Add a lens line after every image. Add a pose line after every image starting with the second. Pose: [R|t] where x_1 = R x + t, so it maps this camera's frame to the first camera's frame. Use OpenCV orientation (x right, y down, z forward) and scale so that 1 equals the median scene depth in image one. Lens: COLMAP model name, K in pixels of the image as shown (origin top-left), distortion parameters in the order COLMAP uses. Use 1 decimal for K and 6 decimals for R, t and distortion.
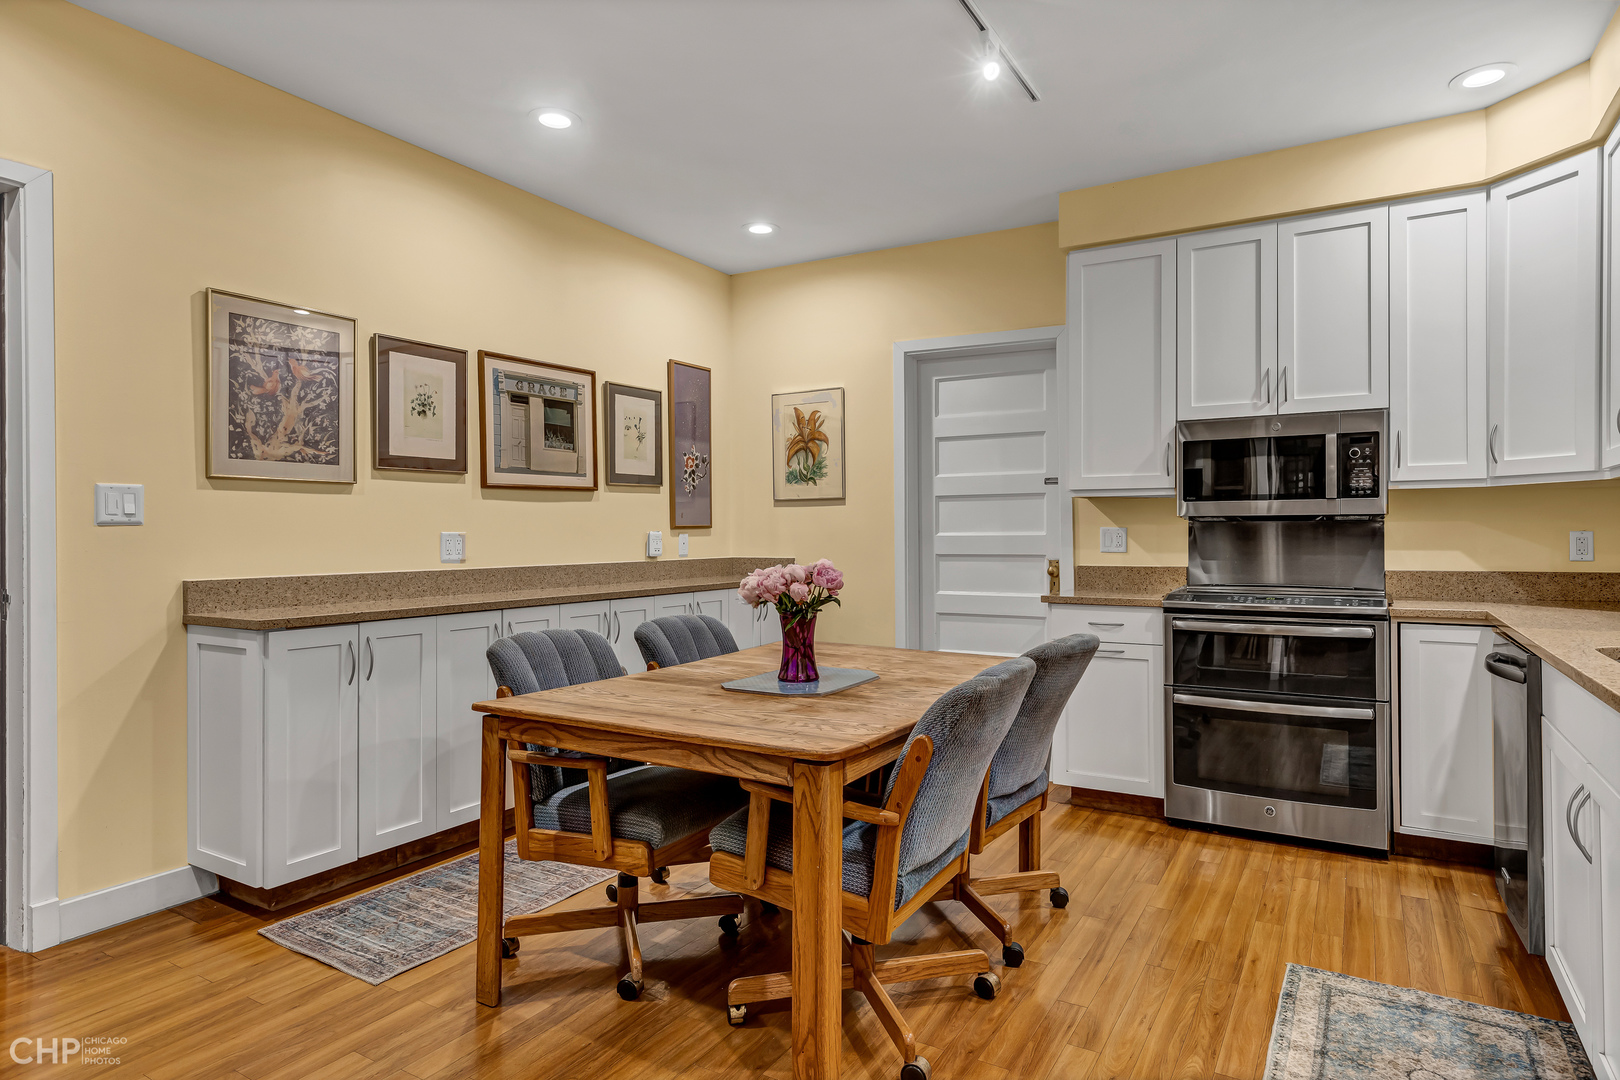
lens RADIAL K [[921.1, 0, 800.9], [0, 921.1, 537.4], [0, 0, 1]] dist [0.019597, -0.002265]
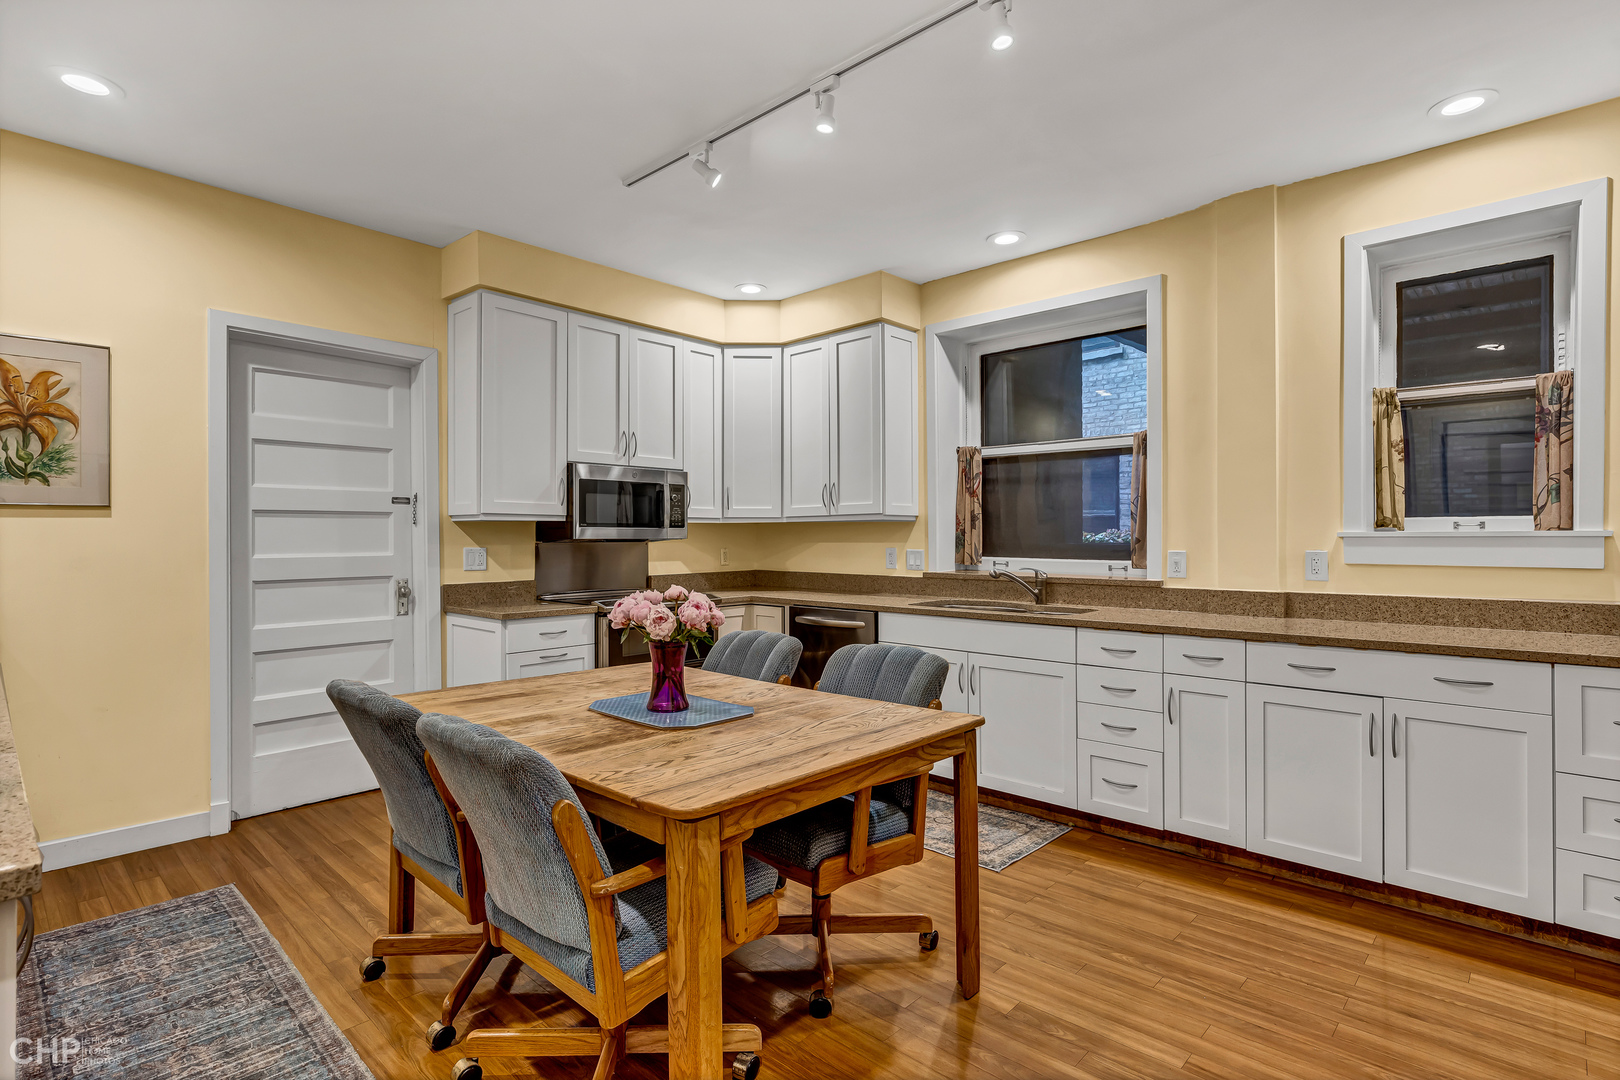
lens RADIAL K [[818.1, 0, 793.5], [0, 818.1, 553.3], [0, 0, 1]] dist [-0.002178, 0.000379]
pose [[0.192043, -0.017491, 0.981231, -0.668785], [0.006897, 0.999841, 0.016473, -0.021642], [-0.981362, 0.003604, 0.192133, 0.553212]]
